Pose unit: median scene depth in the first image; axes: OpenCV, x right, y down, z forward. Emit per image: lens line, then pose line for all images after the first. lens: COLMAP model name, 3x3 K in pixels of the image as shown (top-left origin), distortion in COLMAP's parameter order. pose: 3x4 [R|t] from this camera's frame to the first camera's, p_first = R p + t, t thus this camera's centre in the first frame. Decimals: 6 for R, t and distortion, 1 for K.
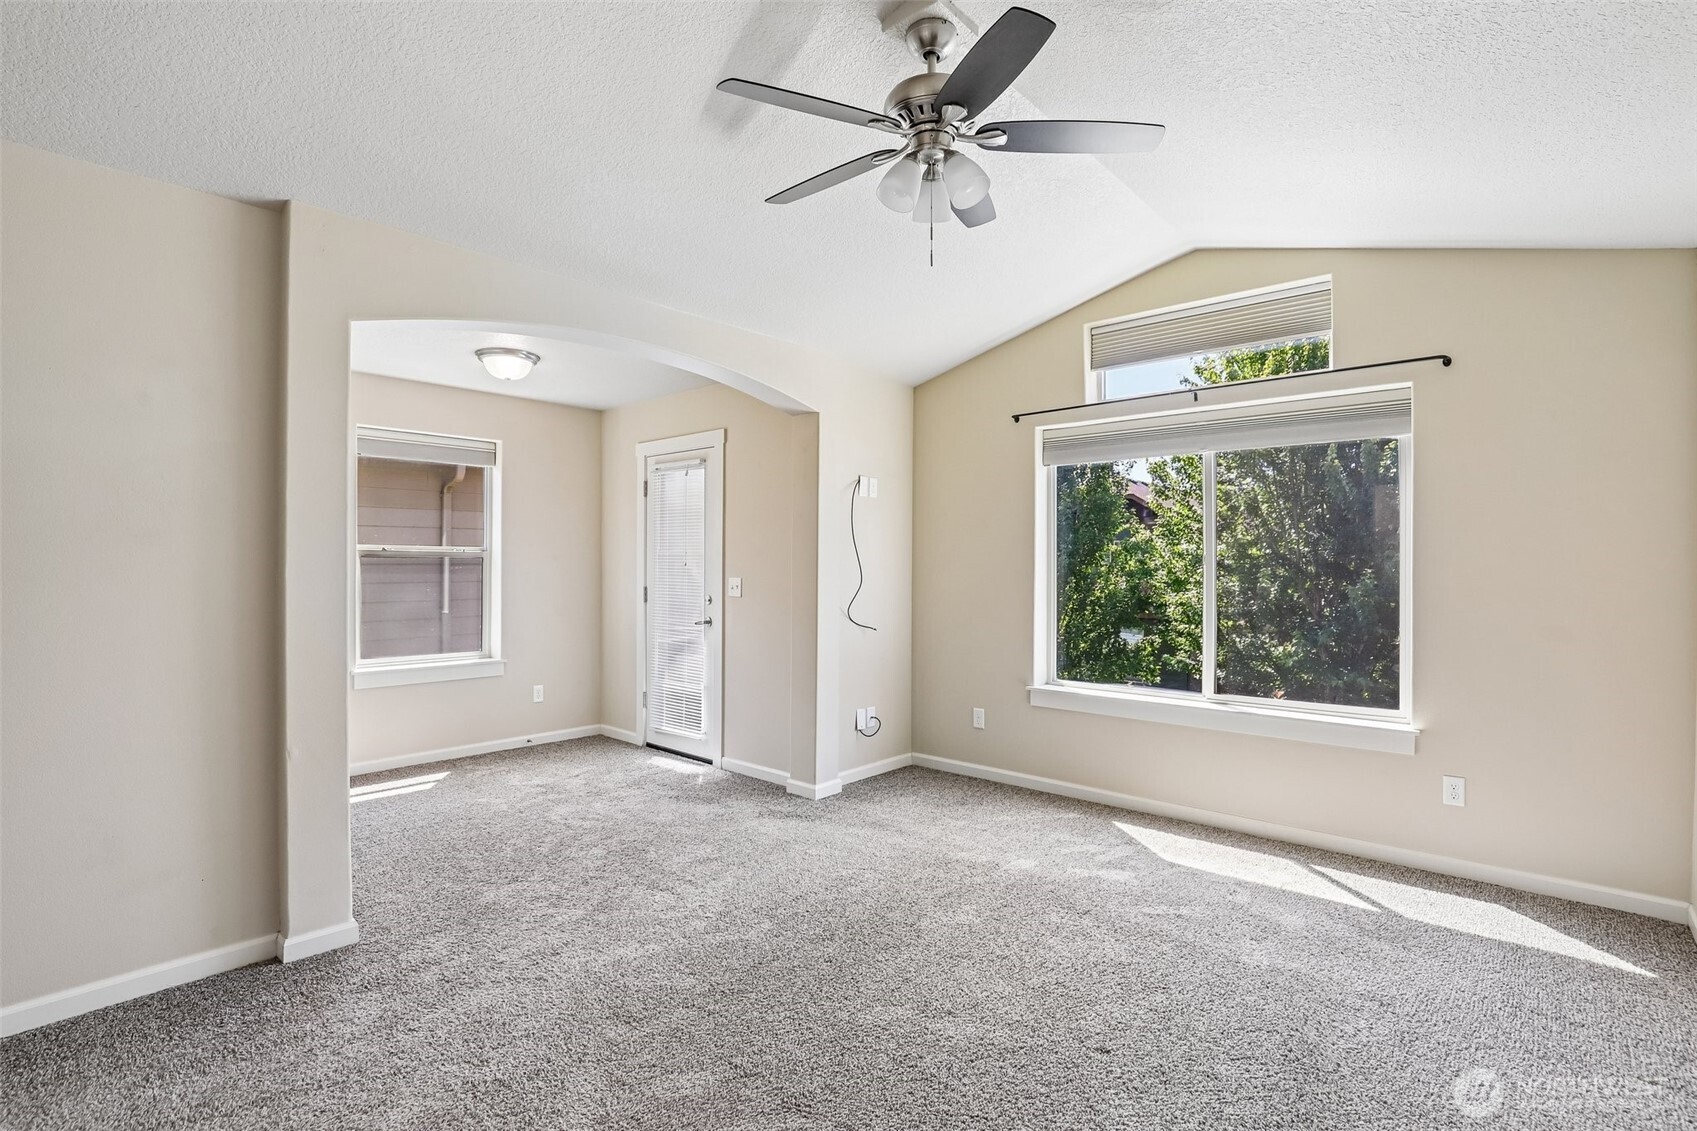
lens RADIAL K [[796.5, 0, 840.8], [0, 796.5, 562.3], [0, 0, 1]] dist [-0.031173, 0.001597]
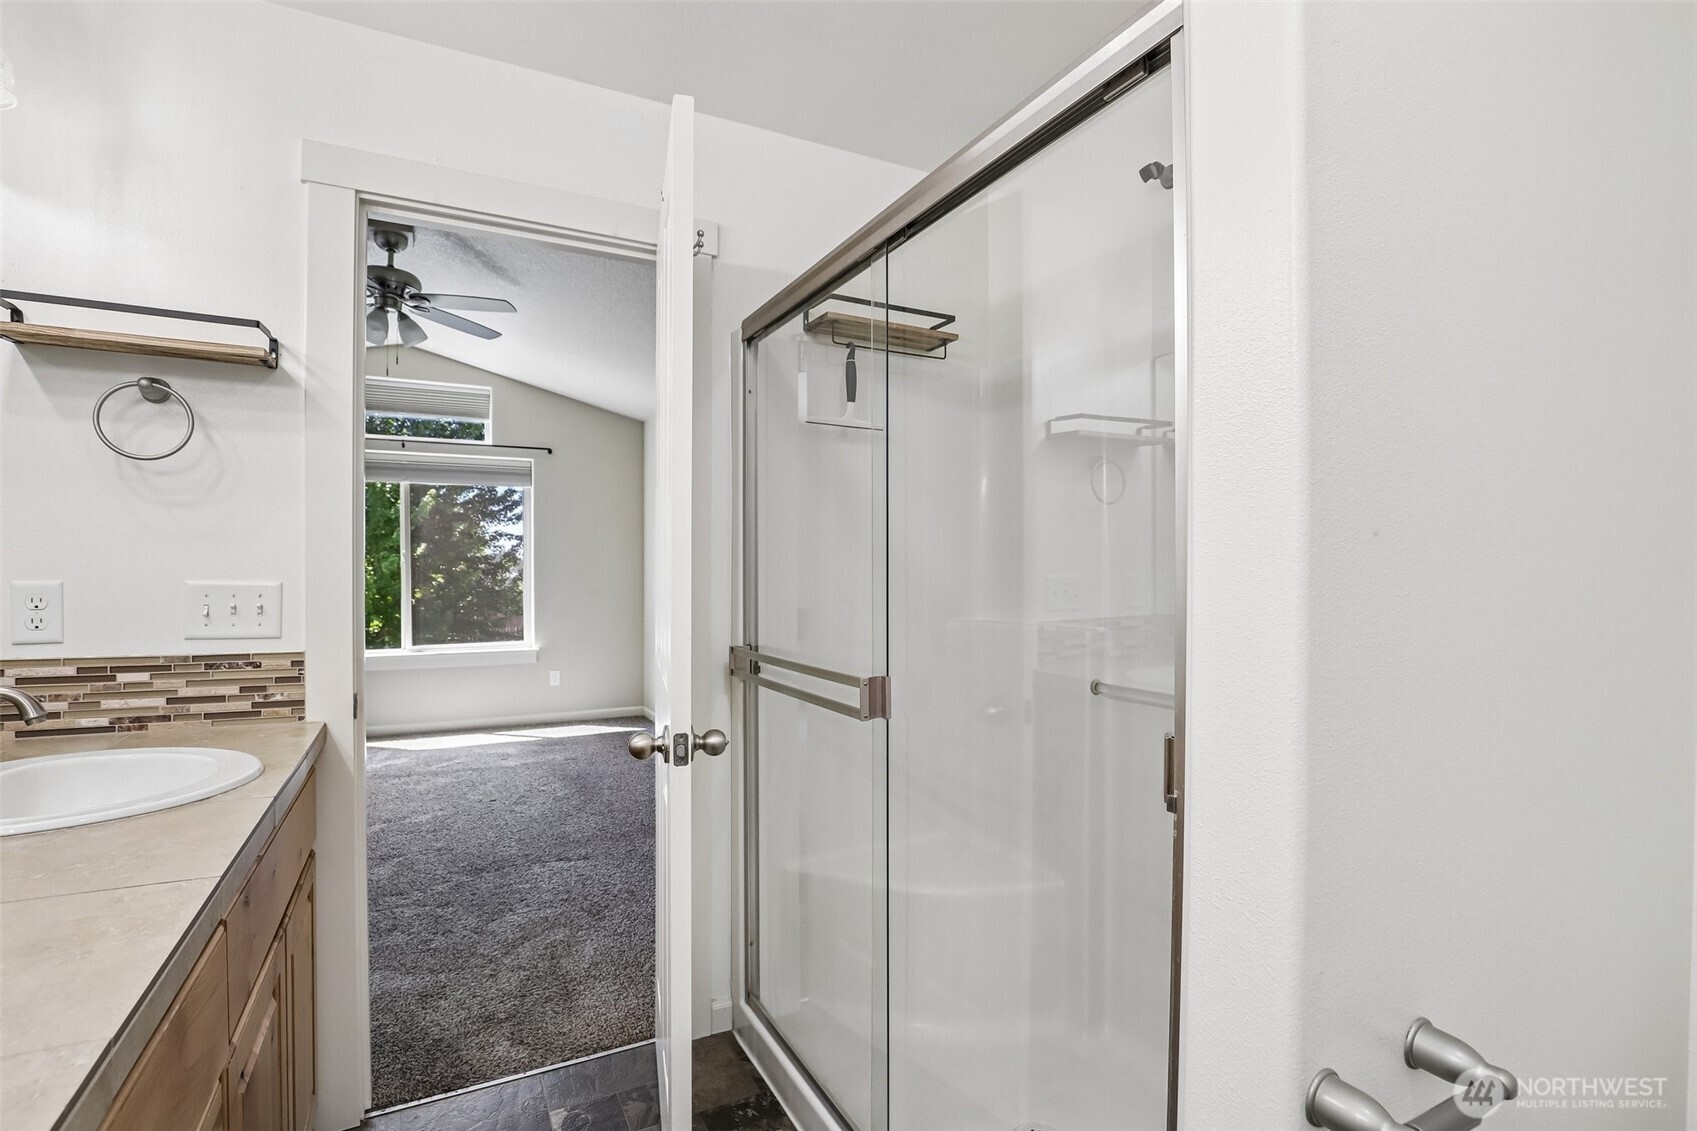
lens RADIAL K [[796.5, 0, 840.8], [0, 796.5, 562.3], [0, 0, 1]] dist [-0.031173, 0.001597]
pose [[0.352493, 0.000646, 0.935814, -0.669360], [0.002798, 0.999995, -0.001745, 0.014253], [-0.935810, 0.003233, 0.352489, -0.289930]]
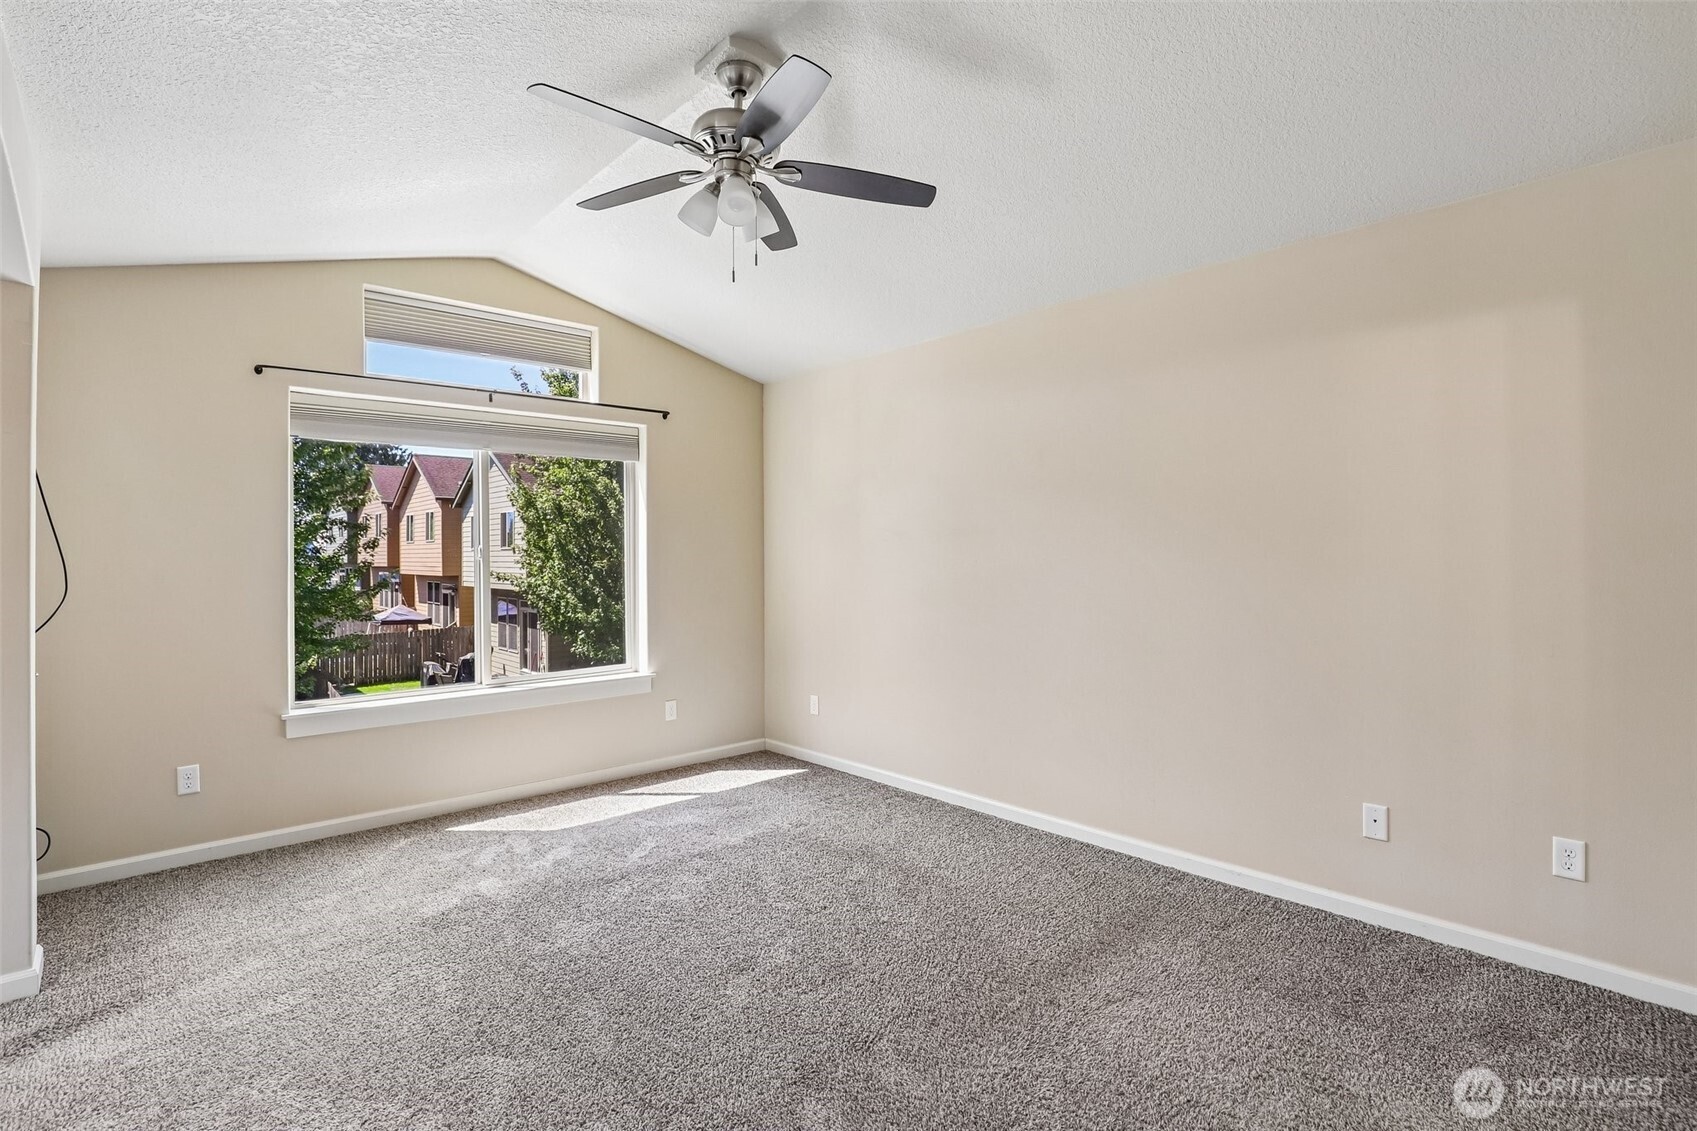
lens RADIAL K [[802.3, 0, 844.8], [0, 802.3, 544.6], [0, 0, 1]] dist [-0.033942, 0.000719]
pose [[0.101709, 0.008060, 0.994782, -0.578769], [0.007751, 0.999930, -0.008895, -0.001021], [-0.994784, 0.008616, 0.101639, 0.445695]]
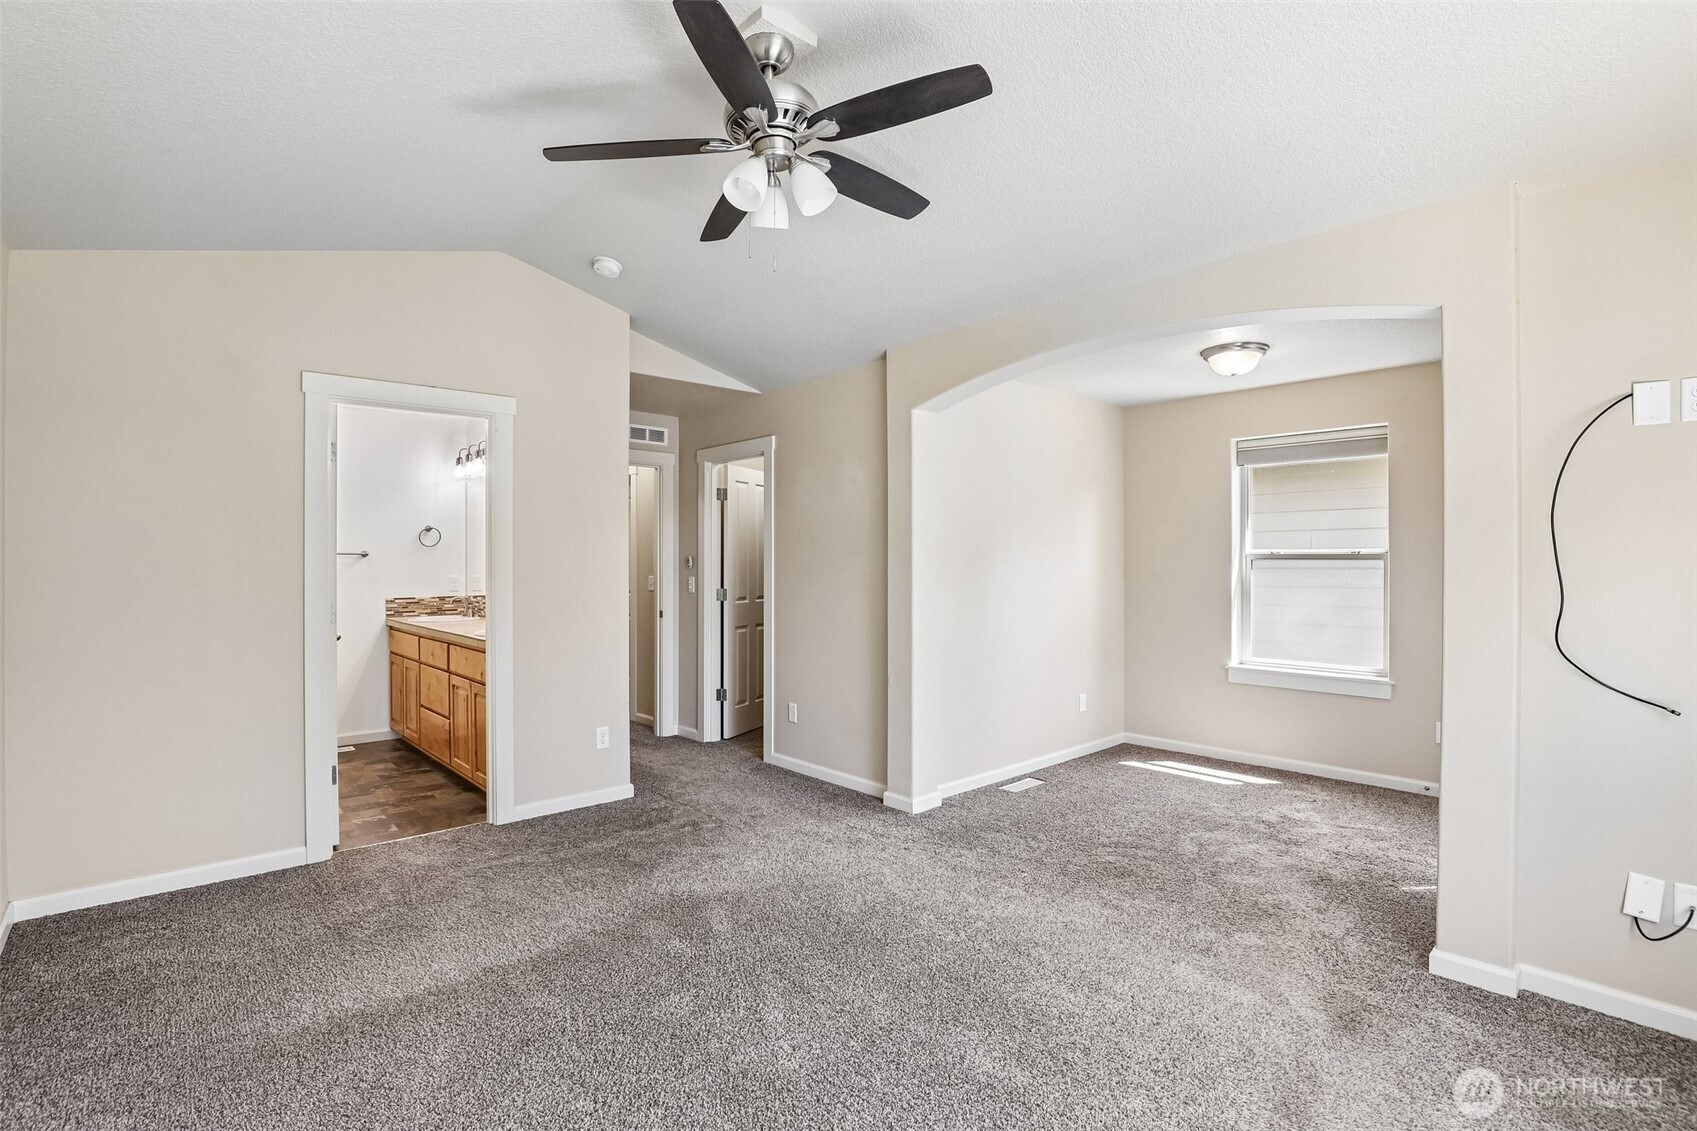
lens RADIAL K [[796.5, 0, 840.8], [0, 796.5, 562.3], [0, 0, 1]] dist [-0.031173, 0.001597]
pose [[-0.097689, -0.001526, -0.995216, 0.663995], [-0.001640, 0.999998, -0.001372, -0.003223], [0.995216, 0.001498, -0.097691, 0.710207]]
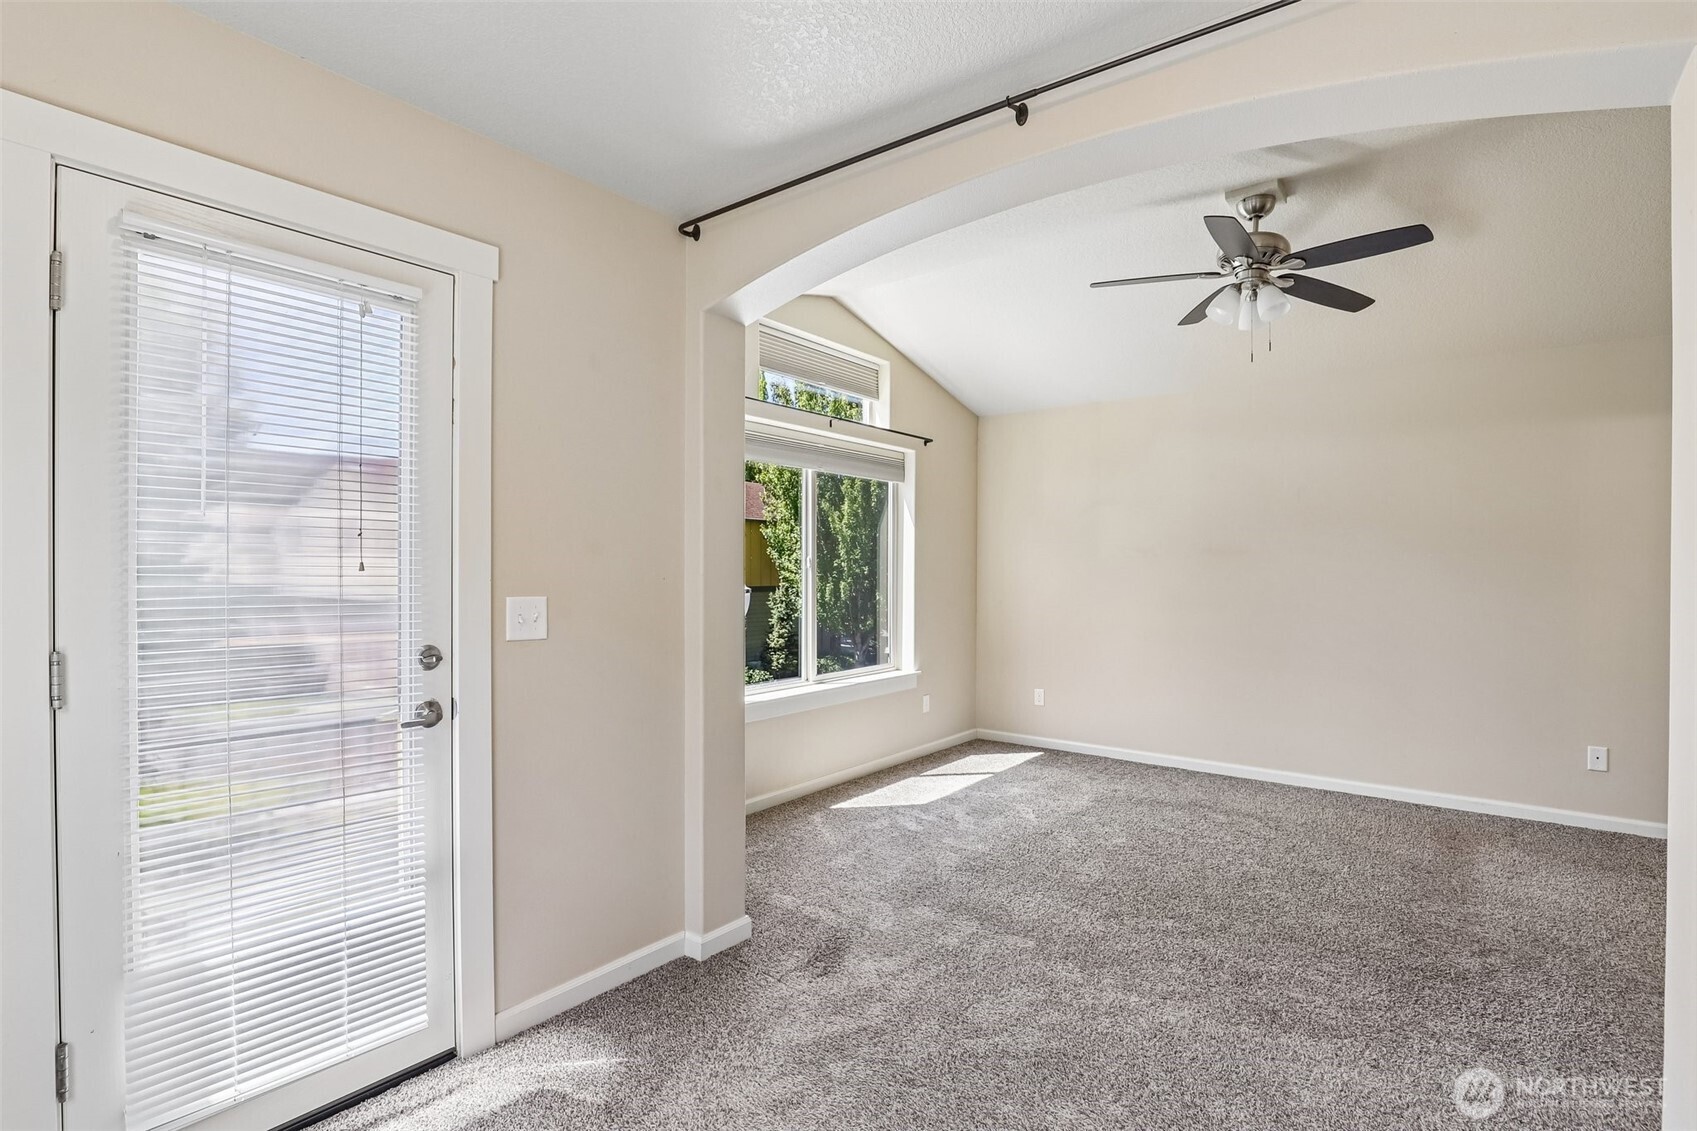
lens RADIAL K [[808.2, 0, 848.5], [0, 808.2, 565.5], [0, 0, 1]] dist [-0.030349, 0.000591]
pose [[-0.075454, -0.002239, 0.997147, -0.775789], [-0.008603, 0.999962, 0.001594, -0.000298], [-0.997112, -0.008459, -0.075470, 1.109654]]
